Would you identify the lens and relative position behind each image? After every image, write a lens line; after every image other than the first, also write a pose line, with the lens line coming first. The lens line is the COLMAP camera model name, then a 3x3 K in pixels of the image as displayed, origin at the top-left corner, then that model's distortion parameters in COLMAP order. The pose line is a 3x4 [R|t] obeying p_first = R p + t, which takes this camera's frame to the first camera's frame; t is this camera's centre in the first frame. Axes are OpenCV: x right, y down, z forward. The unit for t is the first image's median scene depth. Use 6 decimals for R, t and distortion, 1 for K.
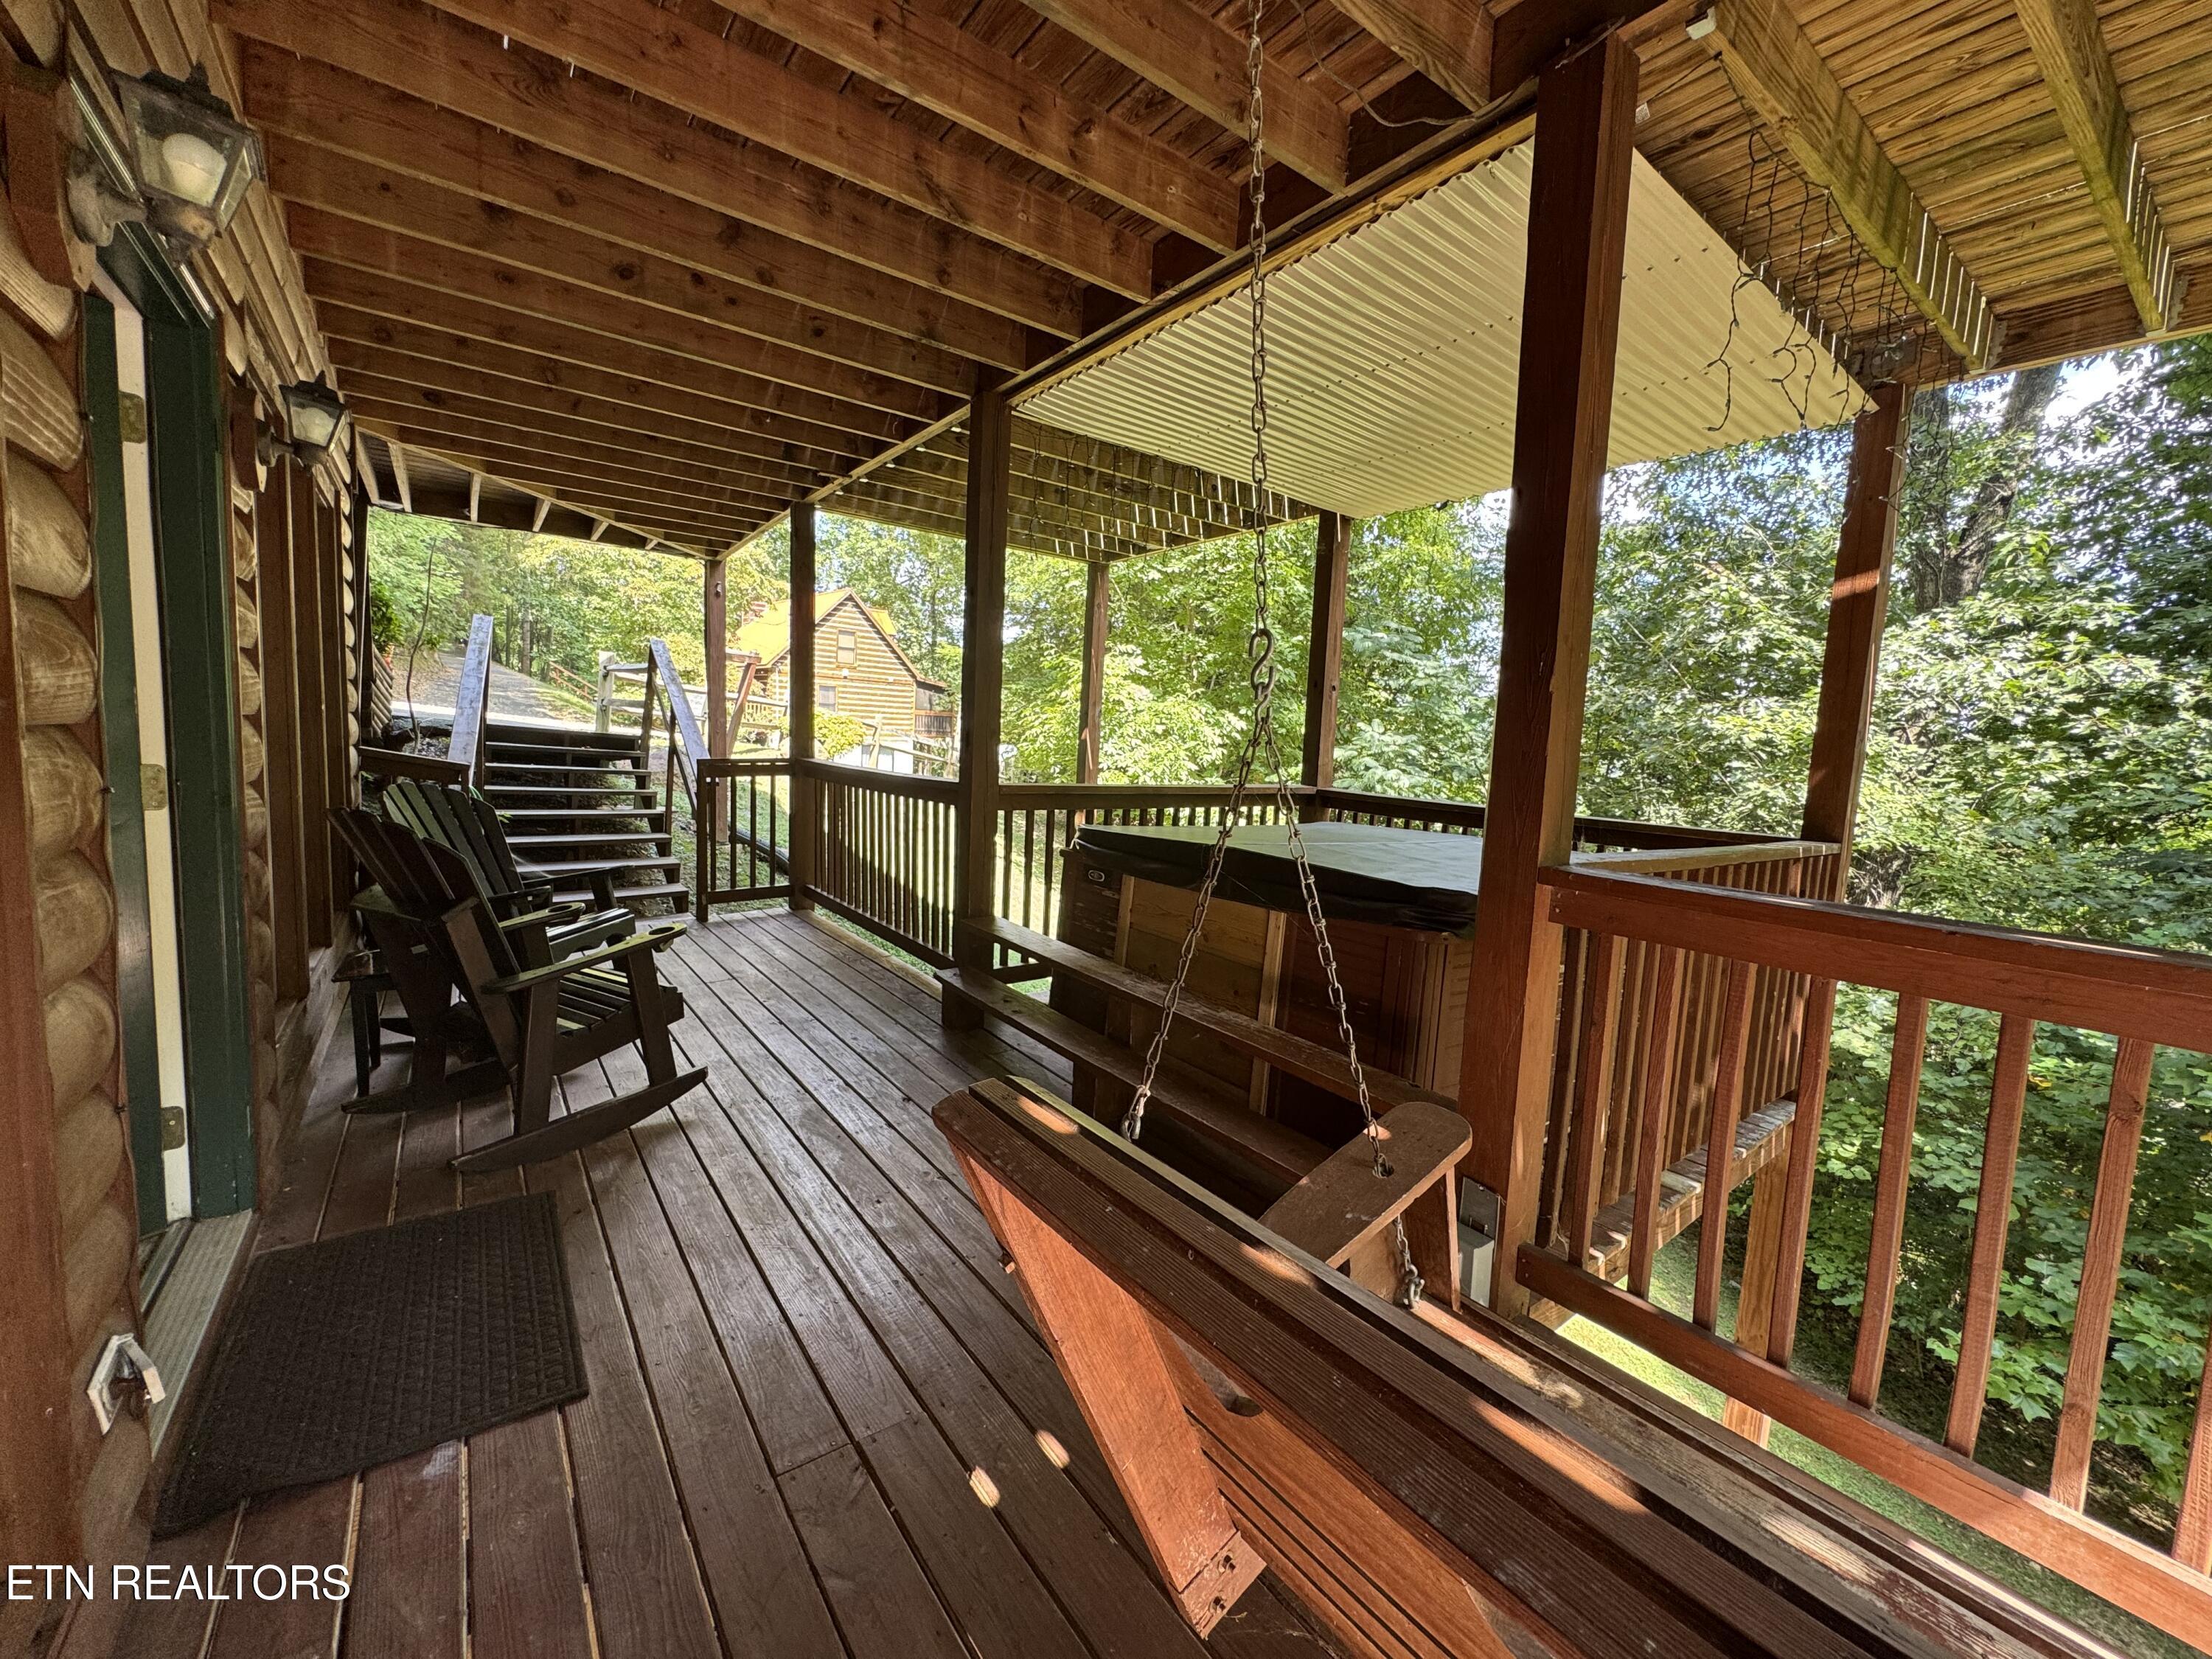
lens RADIAL K [[883.3, 0, 1107.7], [0, 883.3, 837.3], [0, 0, 1]] dist [-0.003047, 0.000232]
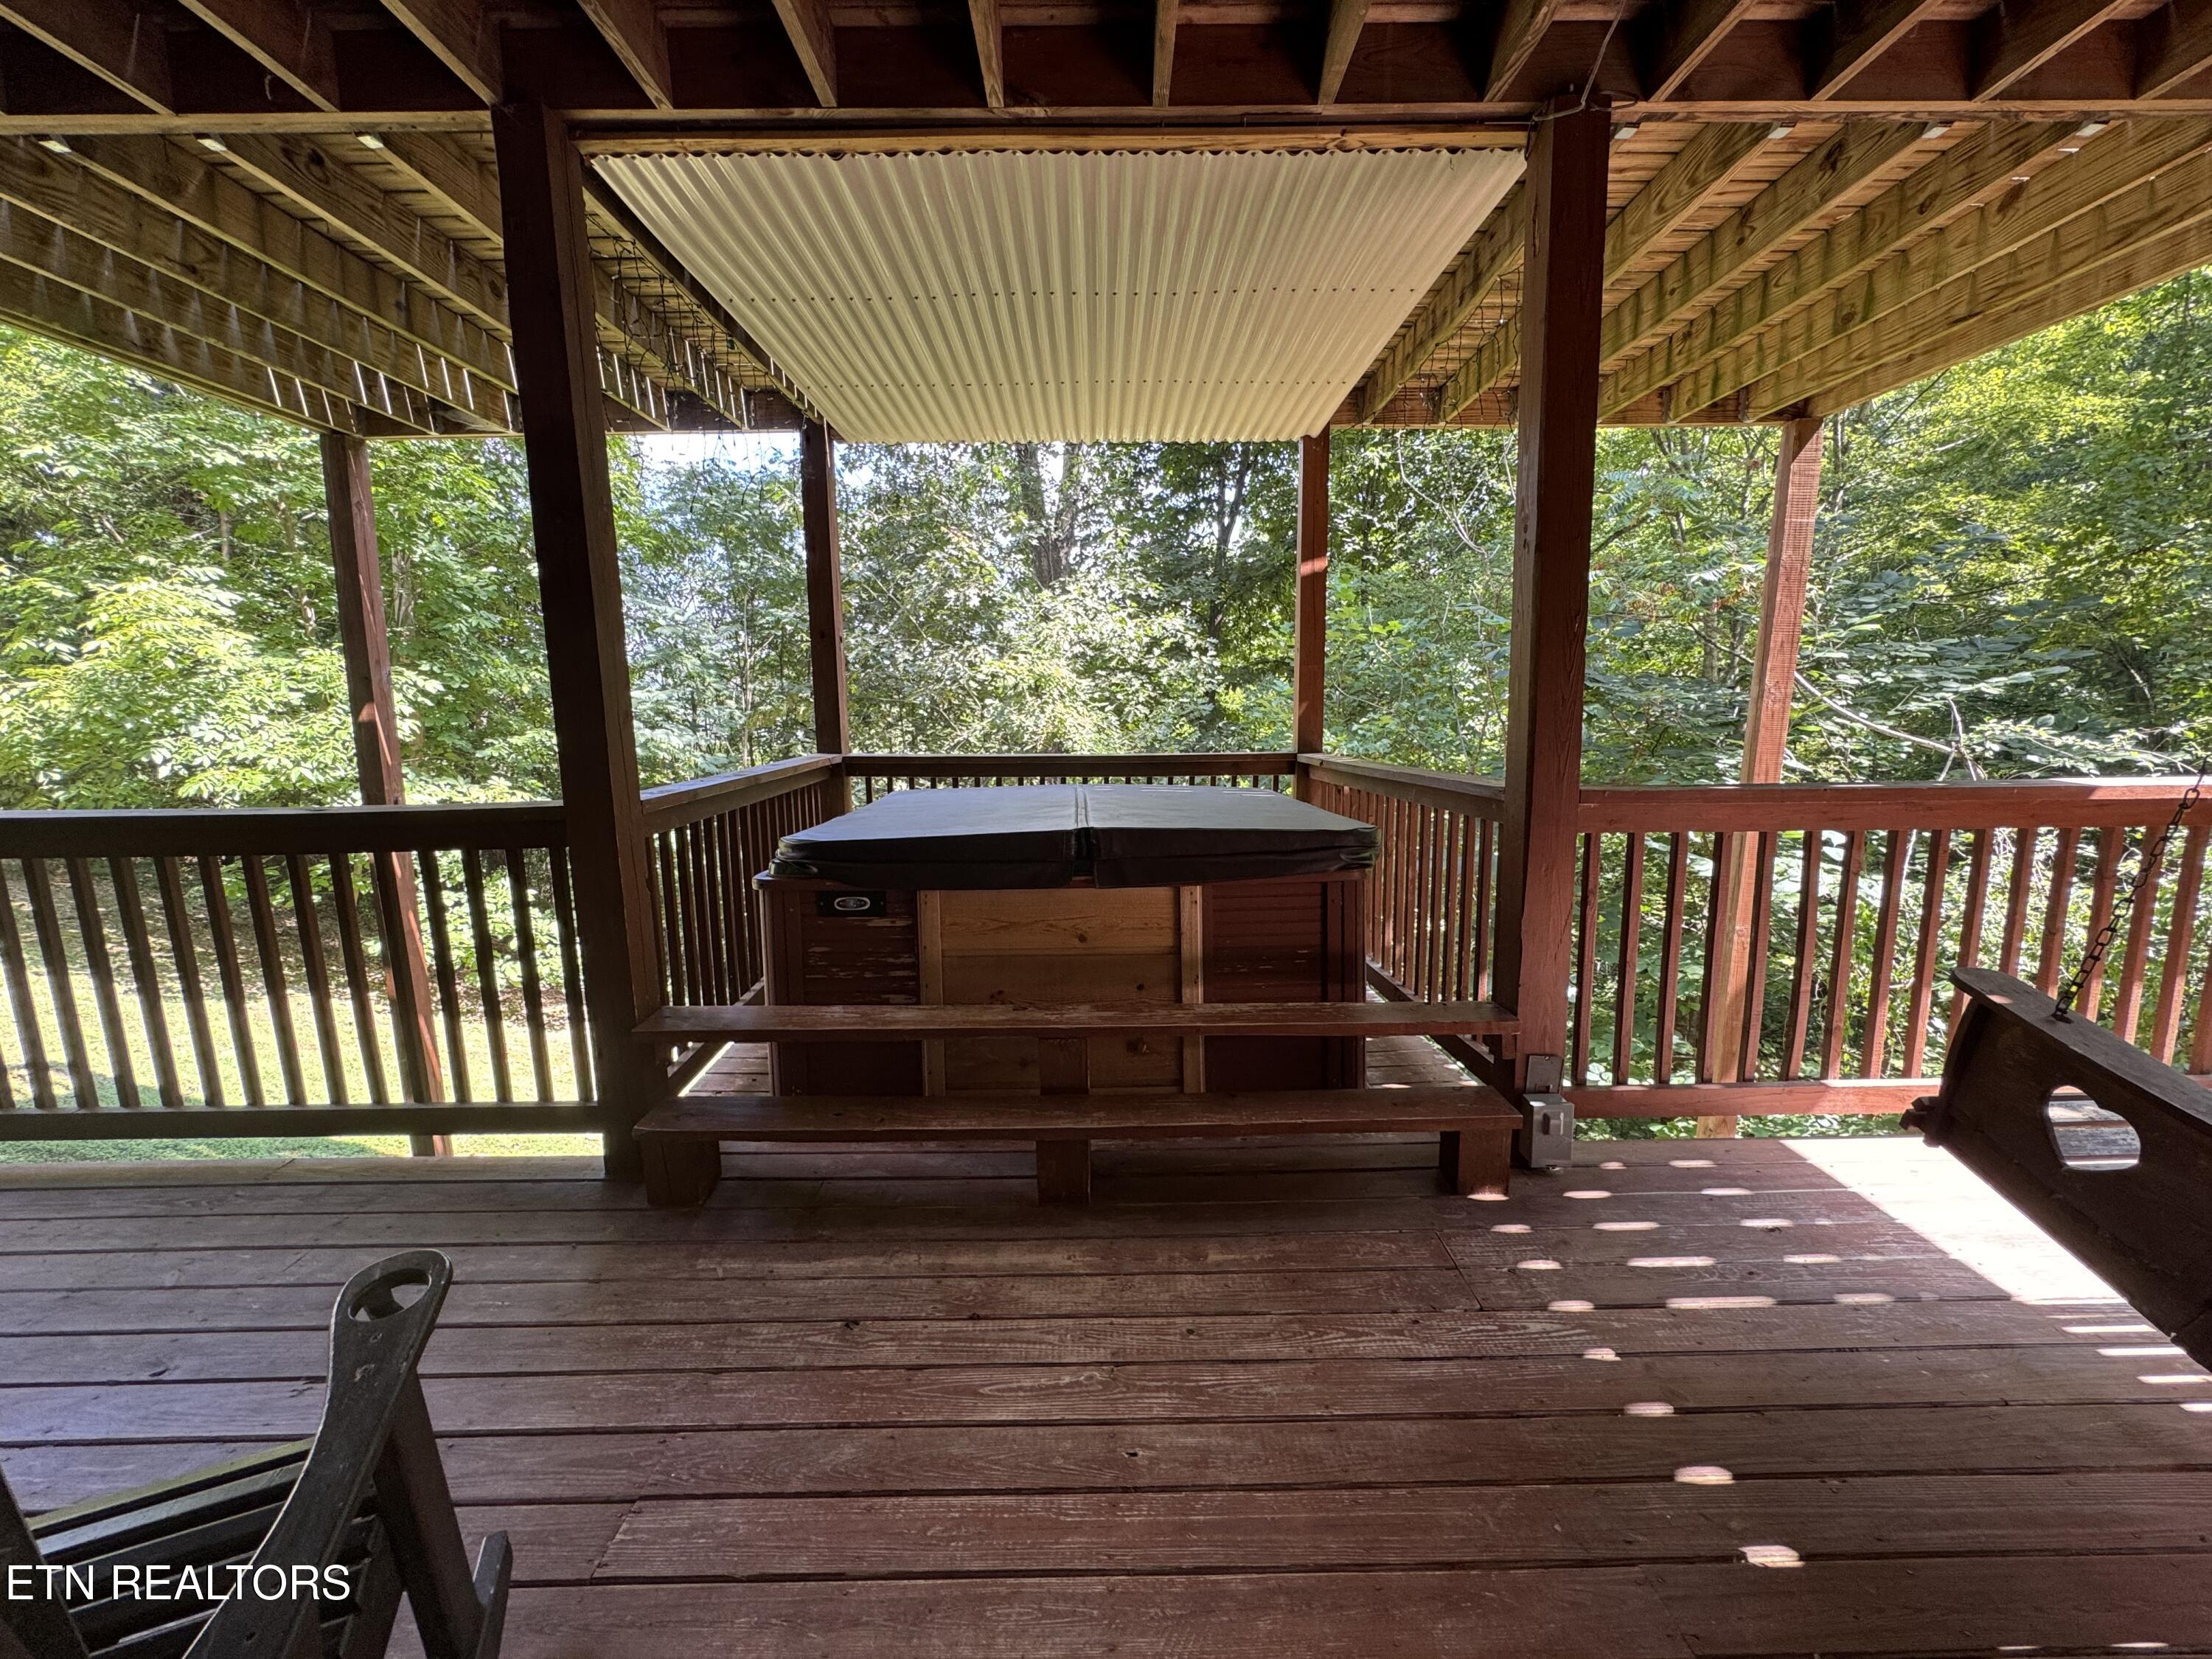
lens RADIAL K [[883.3, 0, 1110.7], [0, 883.3, 833.4], [0, 0, 1]] dist [-0.003047, 0.000232]
pose [[0.588580, -0.172968, 0.789719, -0.372692], [0.130646, 0.984355, 0.118228, -0.058326], [-0.797813, 0.033587, 0.601969, 0.327030]]
